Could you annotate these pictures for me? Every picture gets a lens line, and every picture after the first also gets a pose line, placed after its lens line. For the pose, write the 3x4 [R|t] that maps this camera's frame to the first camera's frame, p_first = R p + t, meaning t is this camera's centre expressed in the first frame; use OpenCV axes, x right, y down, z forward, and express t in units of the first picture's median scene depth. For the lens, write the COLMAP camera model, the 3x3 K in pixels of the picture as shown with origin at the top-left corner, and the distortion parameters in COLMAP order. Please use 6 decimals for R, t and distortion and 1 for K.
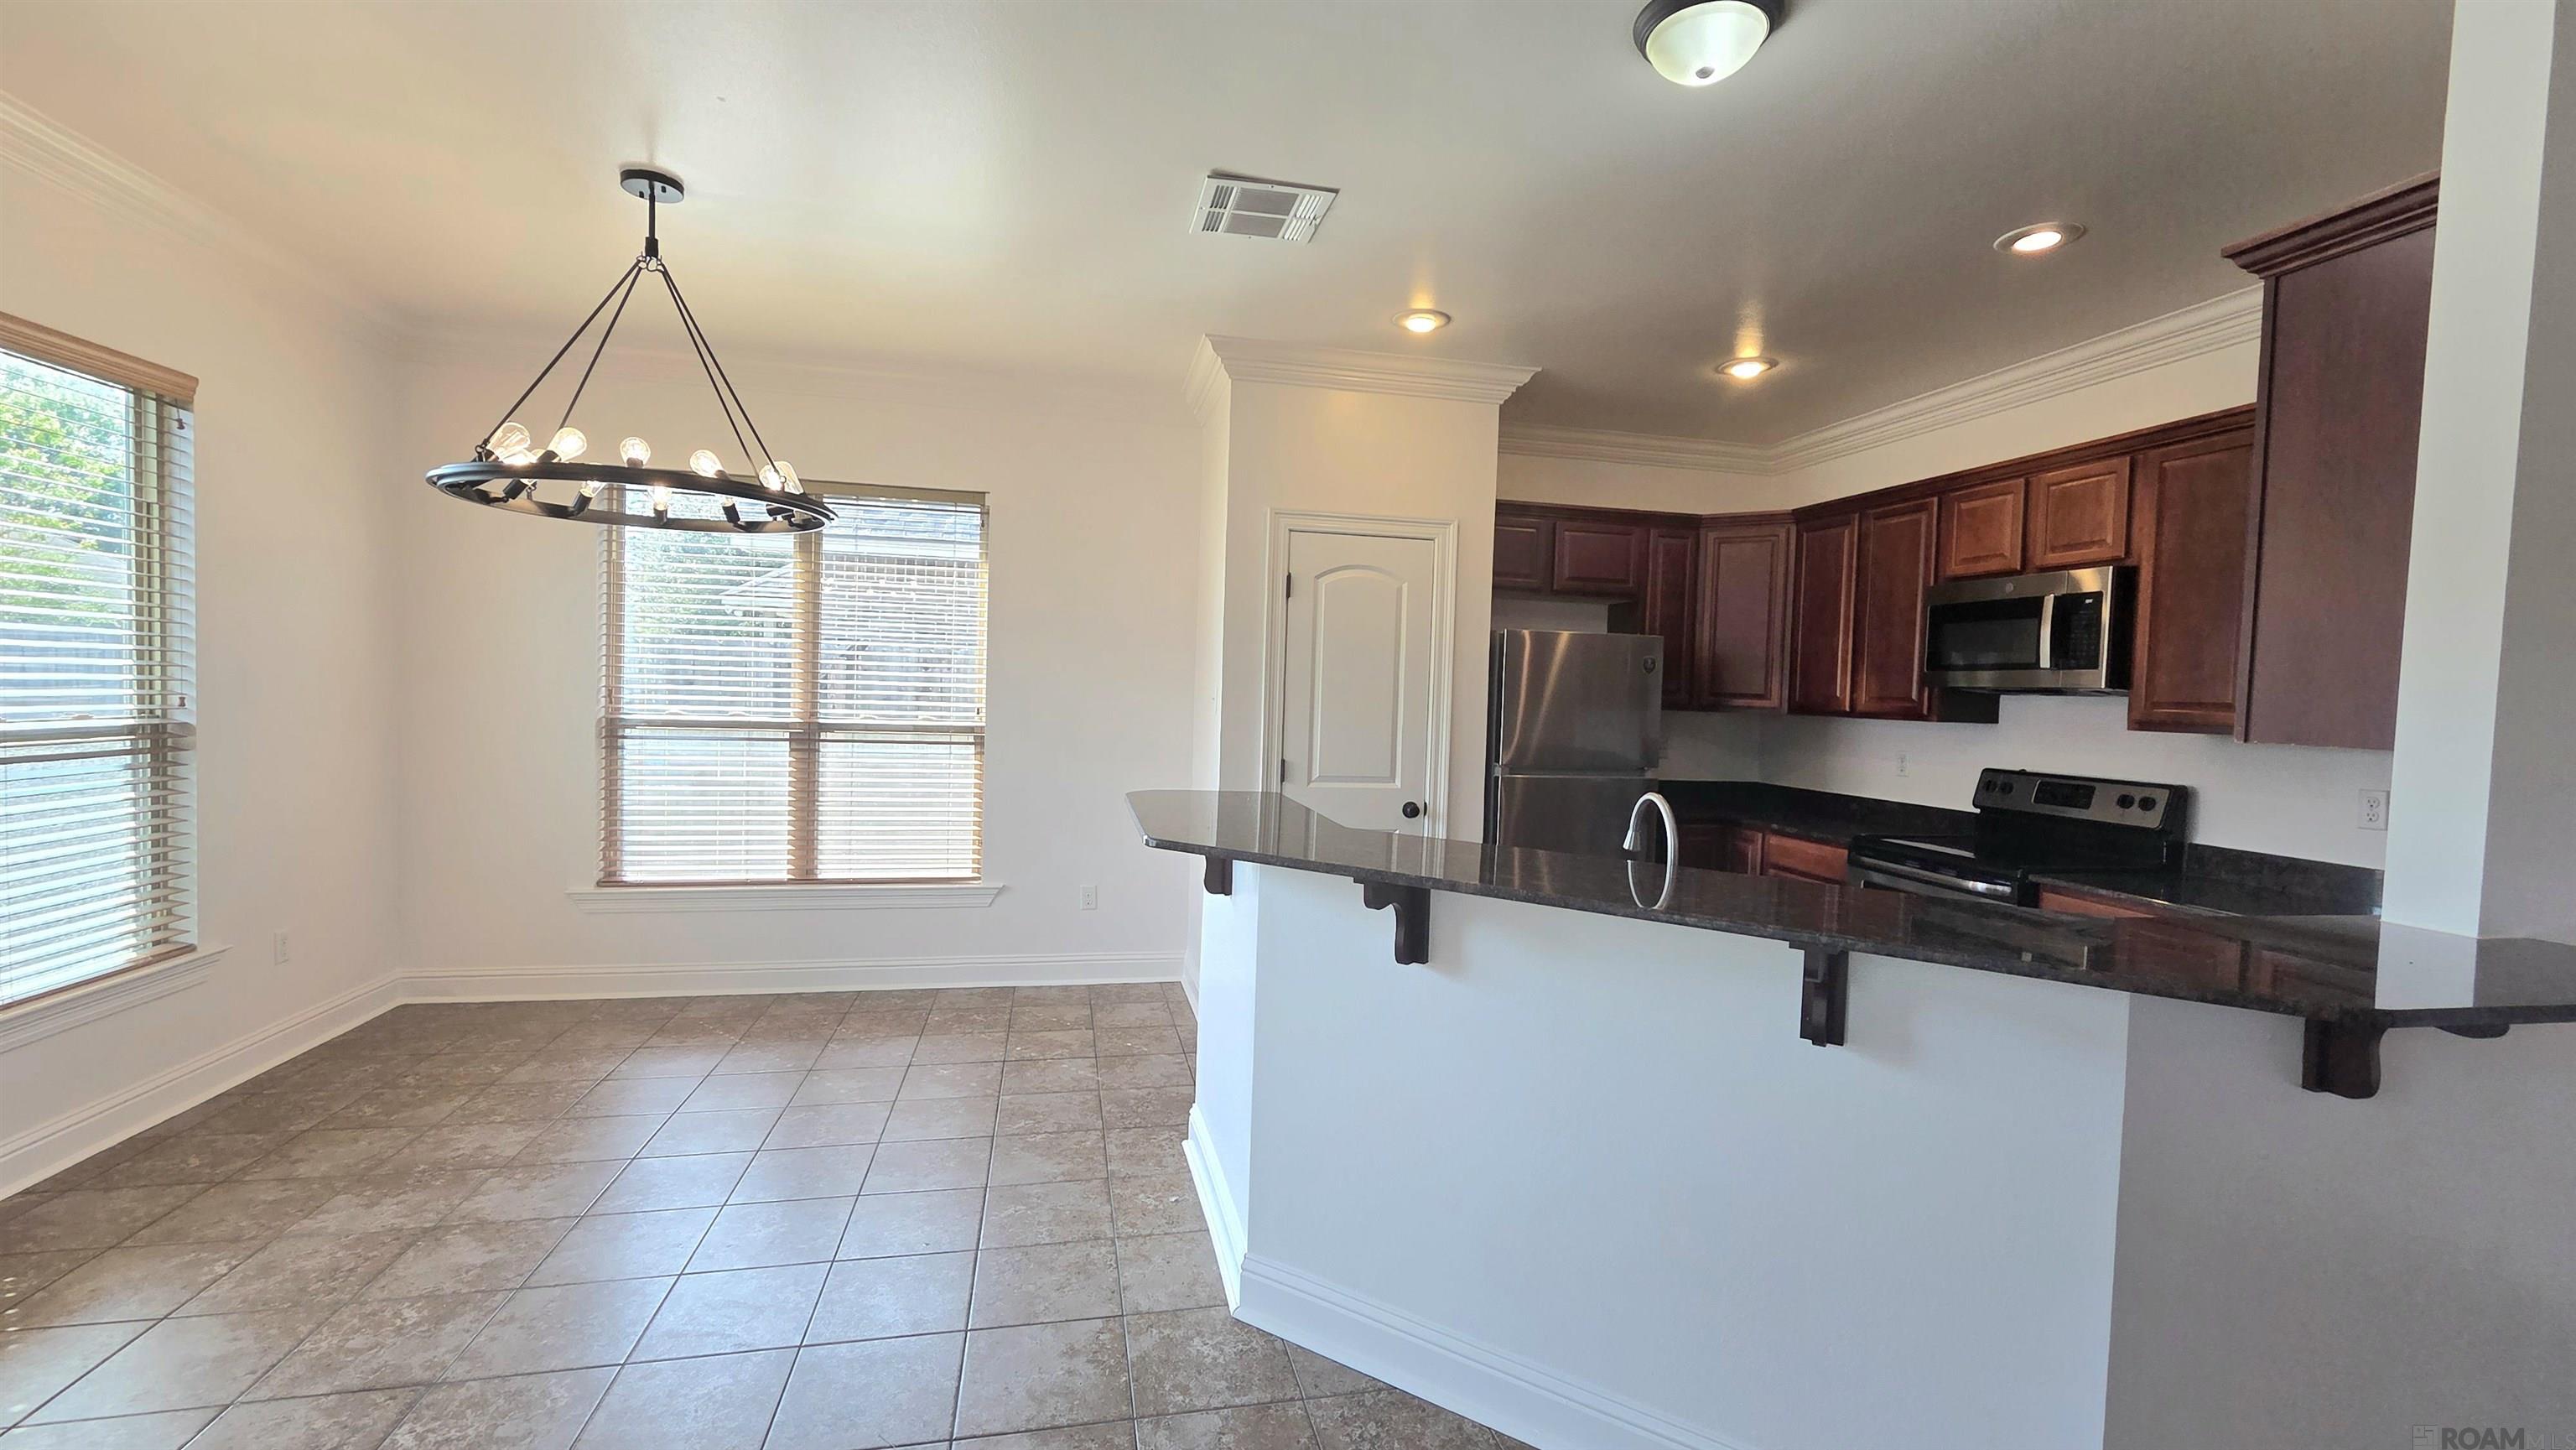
lens RADIAL K [[1053.4, 0, 1288.0], [0, 1053.4, 725.0], [0, 0, 1]] dist [-0.000972, -0.000359]
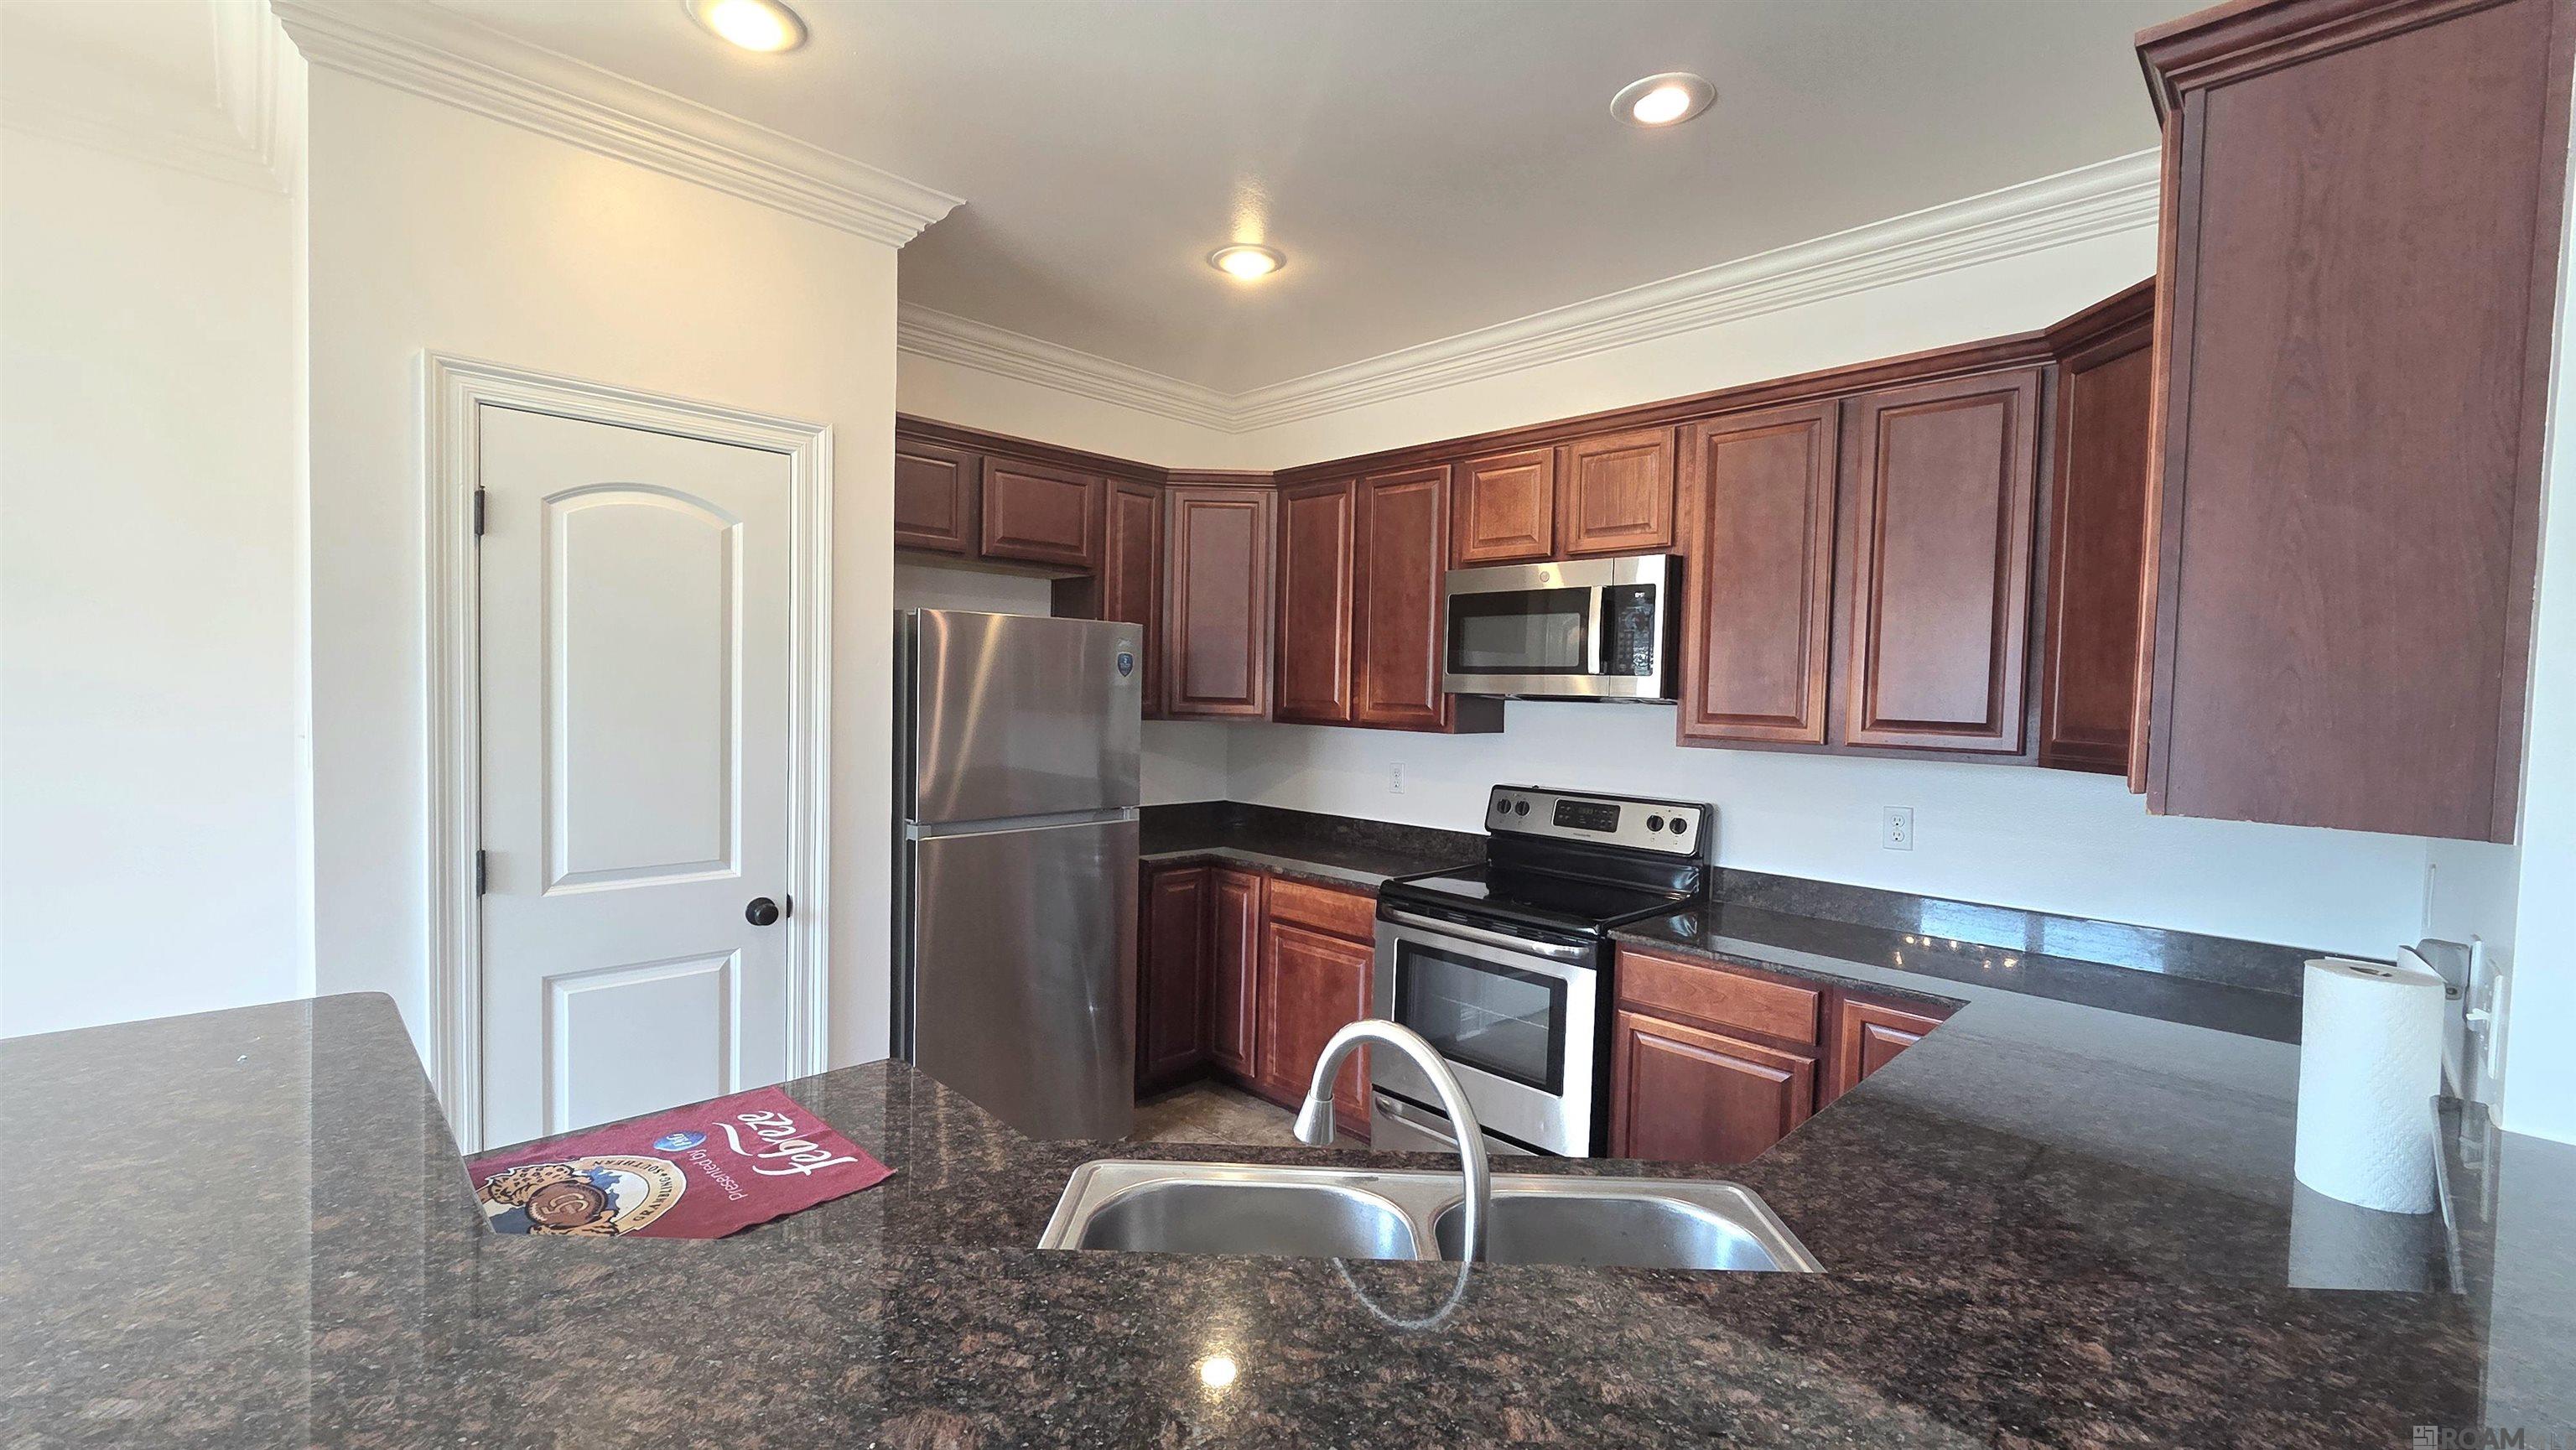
lens RADIAL K [[1053.4, 0, 1288.0], [0, 1053.4, 725.0], [0, 0, 1]] dist [-0.000972, -0.000359]
pose [[0.843346, -0.030668, 0.536495, 0.052572], [0.022002, 0.999504, 0.022549, -0.030617], [-0.536920, -0.007212, 0.843602, 0.350345]]
